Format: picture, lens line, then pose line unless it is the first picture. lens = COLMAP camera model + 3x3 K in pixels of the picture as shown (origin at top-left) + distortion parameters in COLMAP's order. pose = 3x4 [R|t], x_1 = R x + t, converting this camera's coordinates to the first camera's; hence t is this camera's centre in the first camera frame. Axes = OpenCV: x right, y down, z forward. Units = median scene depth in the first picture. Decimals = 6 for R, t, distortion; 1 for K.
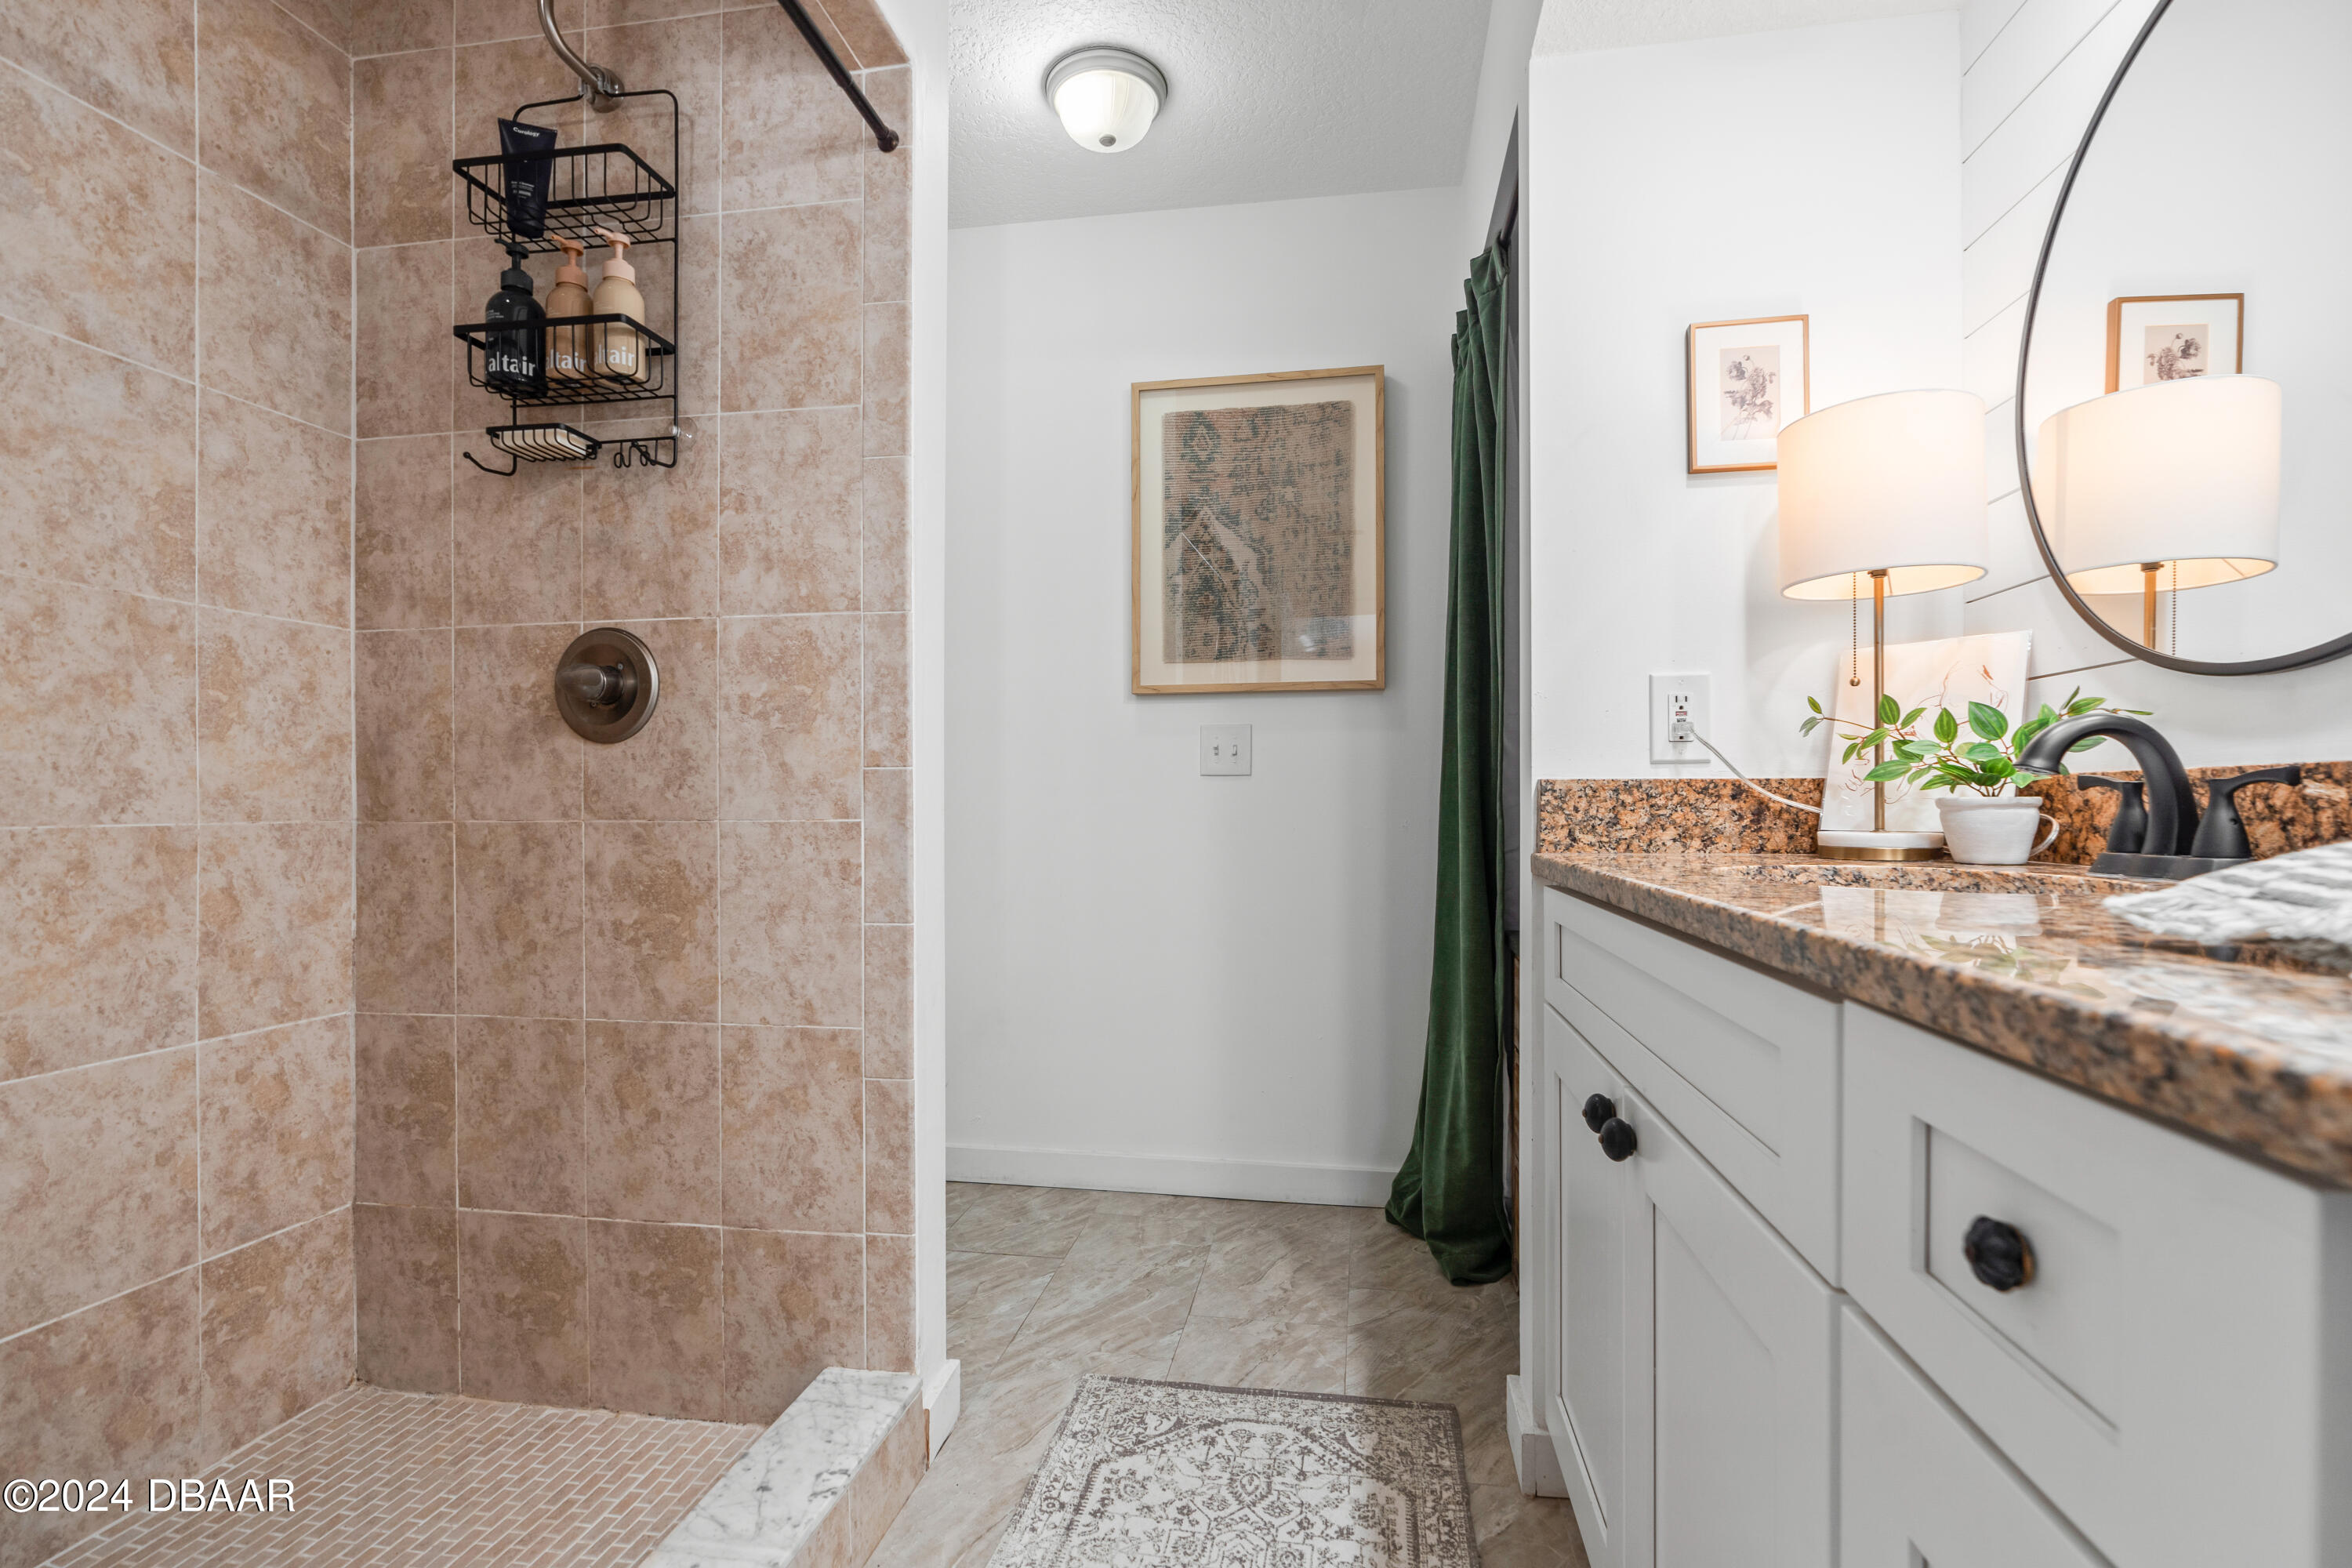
lens RADIAL K [[1096.9, 0, 1183.1], [0, 1096.9, 783.6], [0, 0, 1]] dist [-0.009645, 0.000086]
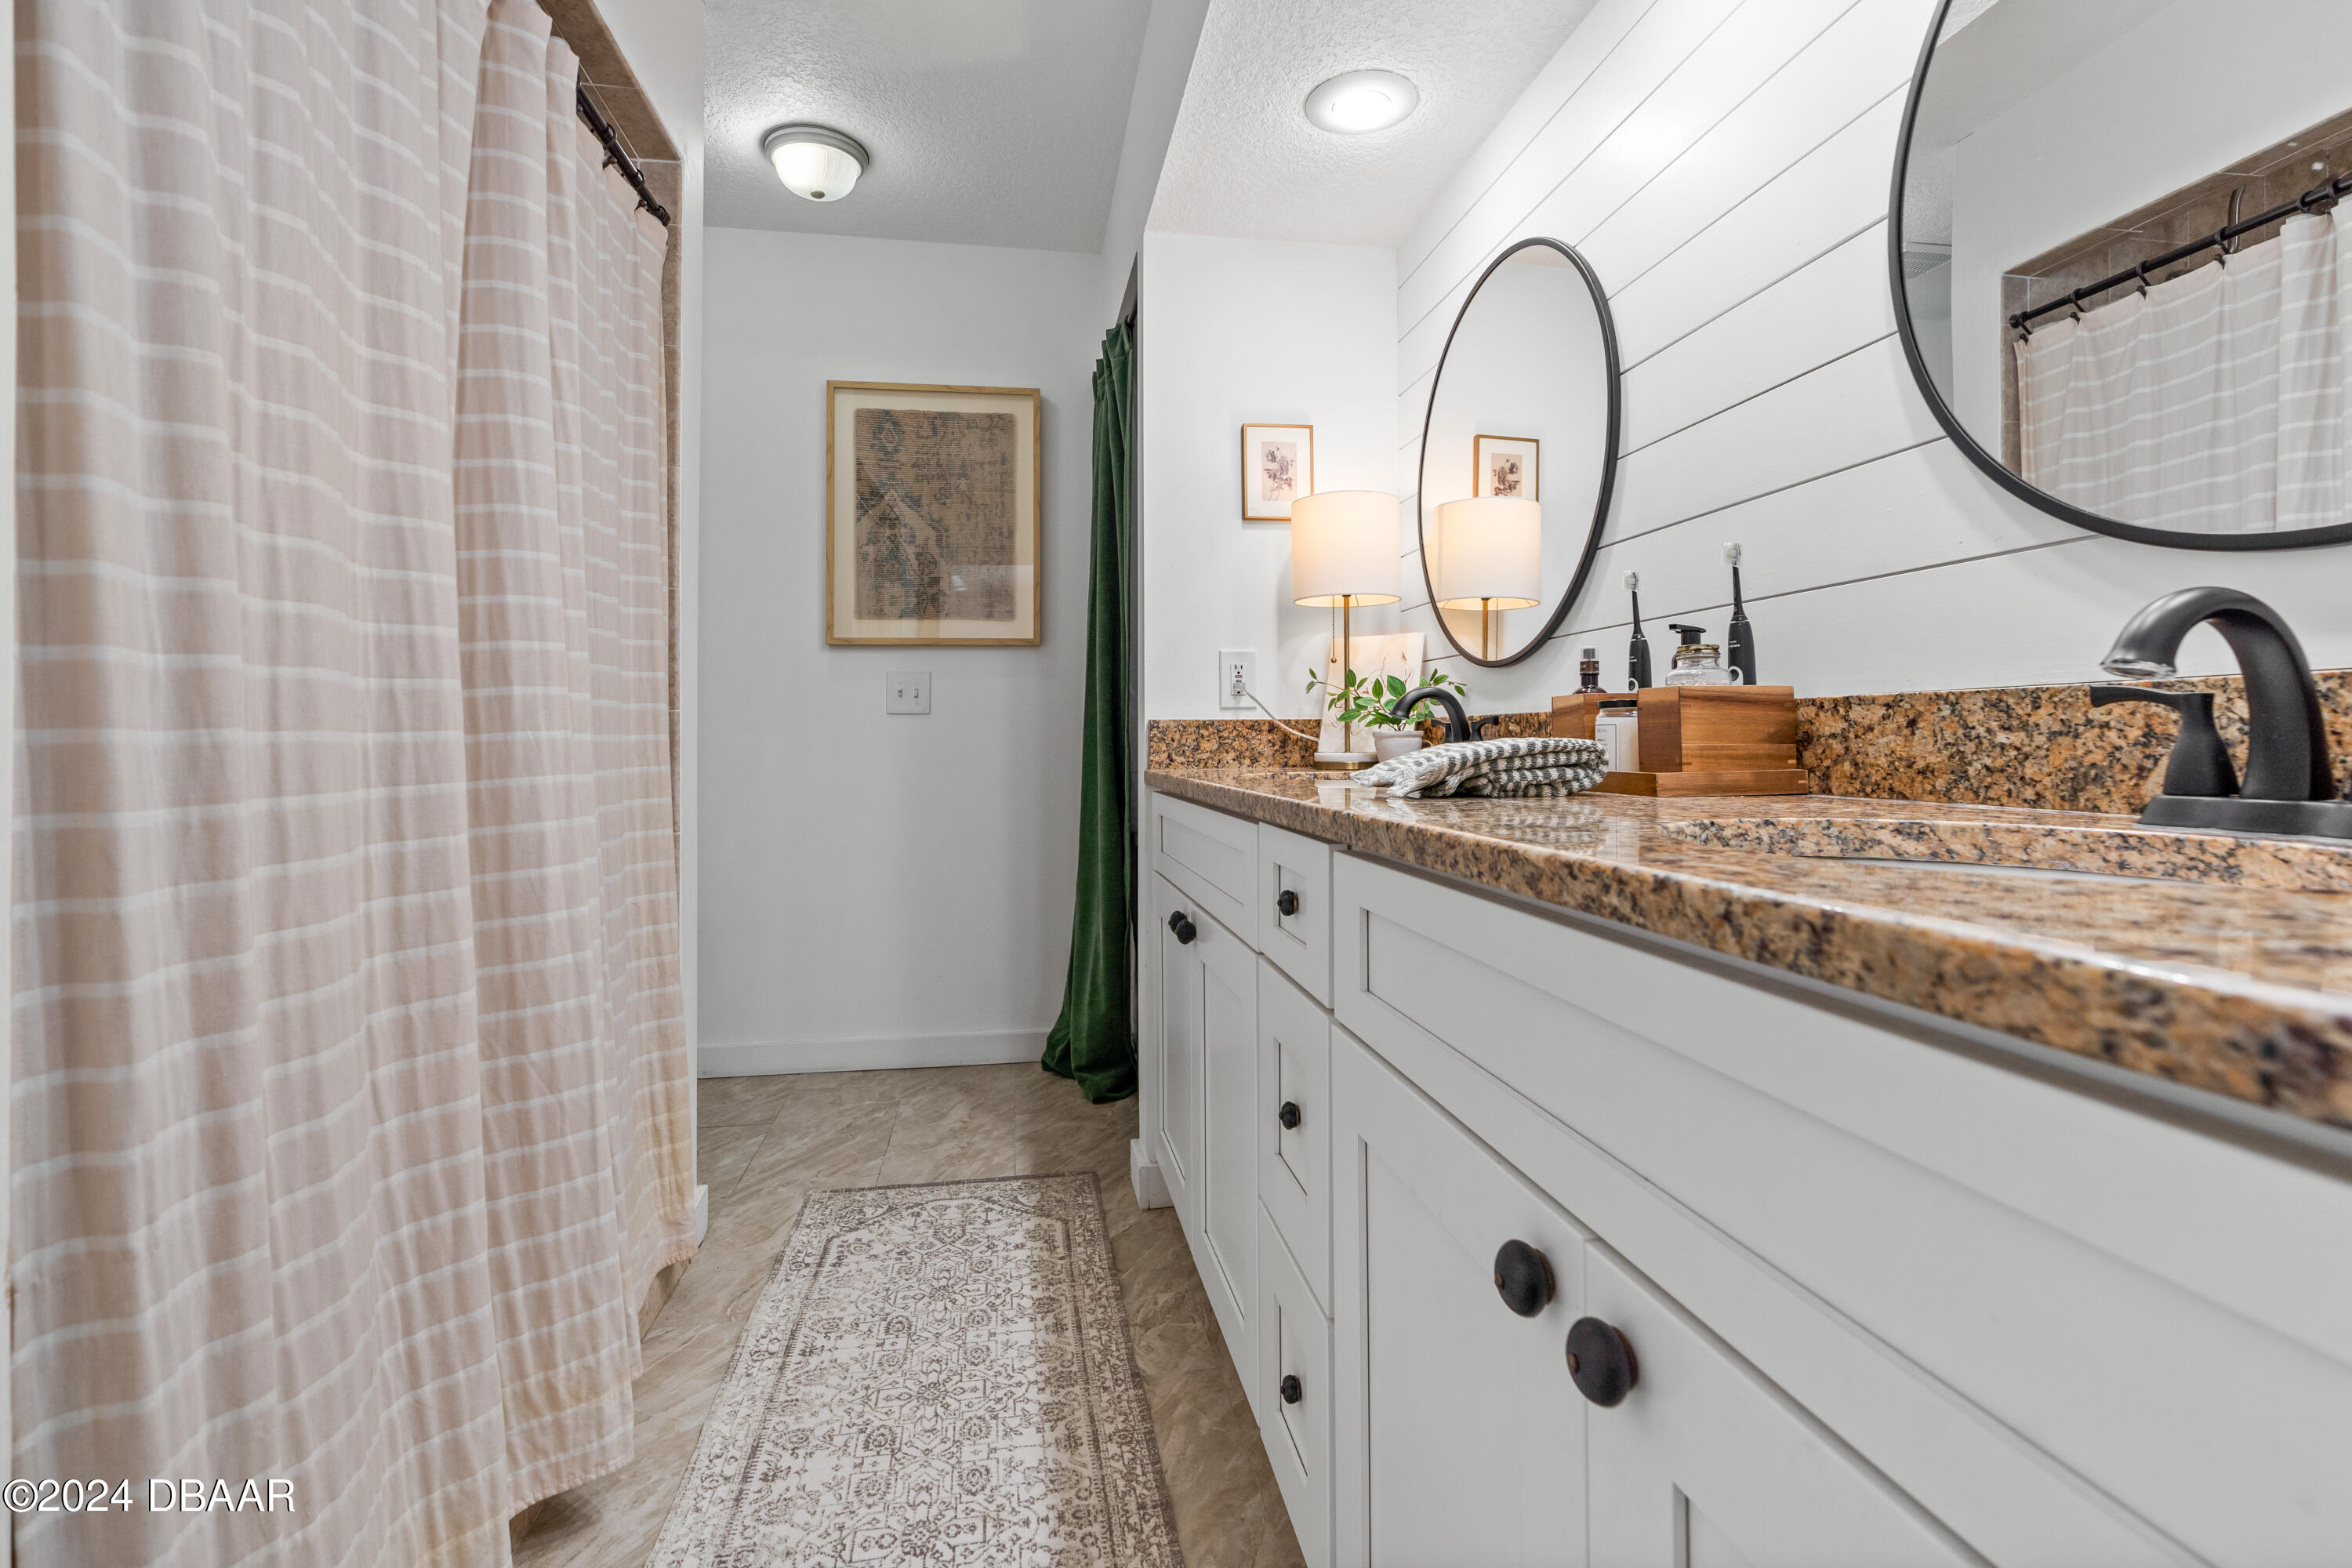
lens RADIAL K [[1074.1, 0, 1186.5], [0, 1074.1, 737.4], [0, 0, 1]] dist [-0.000201, -0.000089]
pose [[0.947406, -0.004998, 0.319994, -0.071484], [-0.000851, 0.999835, 0.018135, -0.005037], [-0.320032, -0.017454, 0.947246, -0.304514]]
